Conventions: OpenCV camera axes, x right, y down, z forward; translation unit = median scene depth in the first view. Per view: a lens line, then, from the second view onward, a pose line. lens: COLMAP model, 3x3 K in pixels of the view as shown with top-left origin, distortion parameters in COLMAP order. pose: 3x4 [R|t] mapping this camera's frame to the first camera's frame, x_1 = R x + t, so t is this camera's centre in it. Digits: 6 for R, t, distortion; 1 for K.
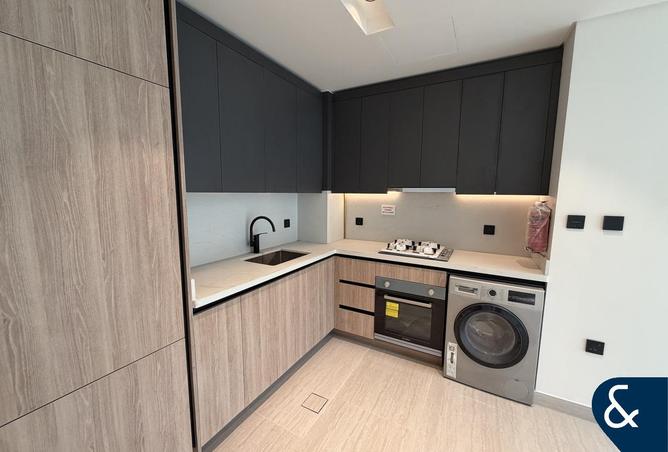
lens RADIAL K [[268.3, 0, 333.0], [0, 268.3, 228.1], [0, 0, 1]] dist [0.000492, 0.000086]
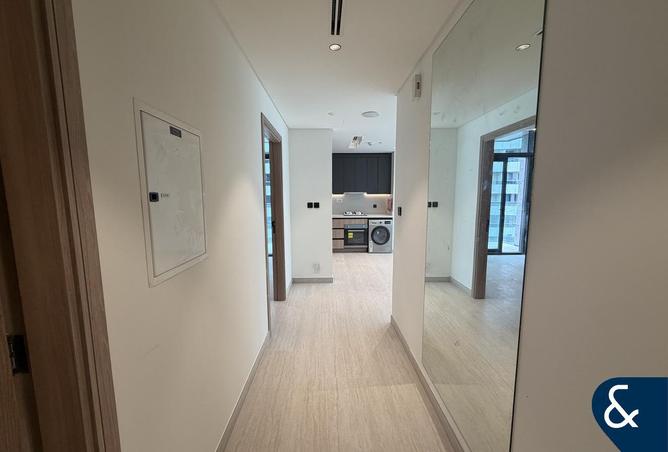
lens RADIAL K [[268.3, 0, 333.6], [0, 268.3, 225.1], [0, 0, 1]] dist [0.000492, 0.000086]
pose [[0.856862, -0.079214, 0.509424, -1.489279], [0.084439, 0.996345, 0.012899, 0.157336], [-0.508584, 0.031962, 0.860419, -1.467417]]
